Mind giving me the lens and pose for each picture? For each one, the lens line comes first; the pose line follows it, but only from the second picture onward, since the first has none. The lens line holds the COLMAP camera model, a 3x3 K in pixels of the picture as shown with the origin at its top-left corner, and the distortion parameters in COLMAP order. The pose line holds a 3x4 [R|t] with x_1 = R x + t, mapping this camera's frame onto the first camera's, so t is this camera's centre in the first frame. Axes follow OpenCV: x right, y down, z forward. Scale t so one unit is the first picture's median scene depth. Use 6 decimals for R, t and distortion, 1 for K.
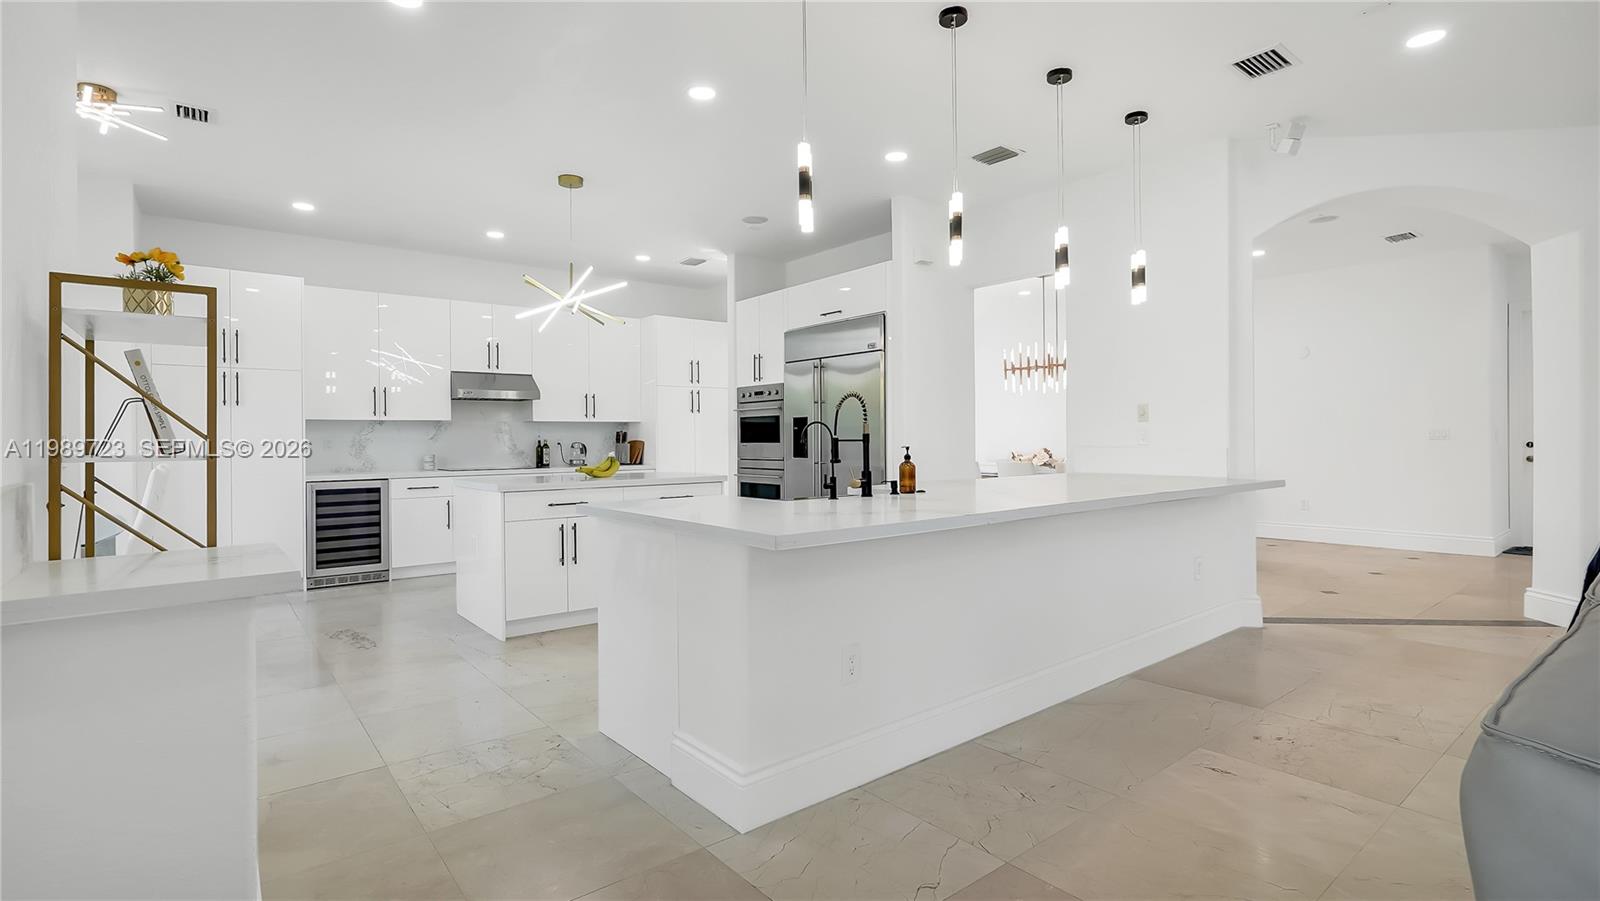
lens RADIAL K [[763.8, 0, 790.8], [0, 763.8, 437.7], [0, 0, 1]] dist [-0.014467, 0.007105]
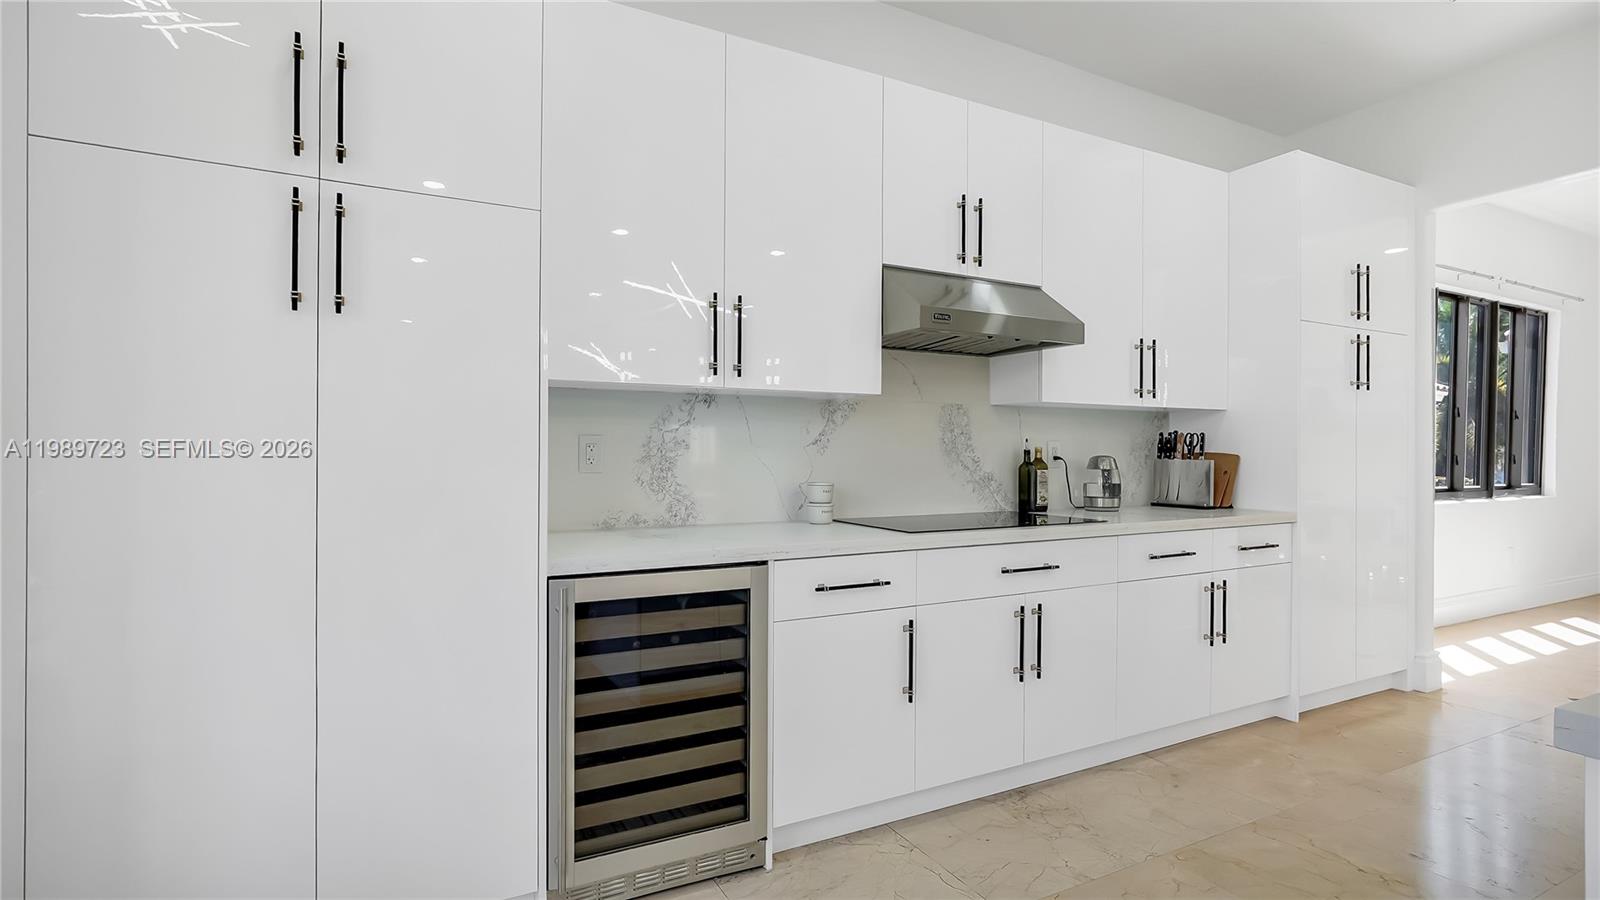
lens RADIAL K [[763.8, 0, 800.3], [0, 763.8, 451.2], [0, 0, 1]] dist [-0.014467, 0.007105]
pose [[0.990362, 0.015419, -0.137642, -0.468276], [-0.013980, 0.999837, 0.011413, 0.001534], [0.137796, -0.009379, 0.990416, 0.669241]]
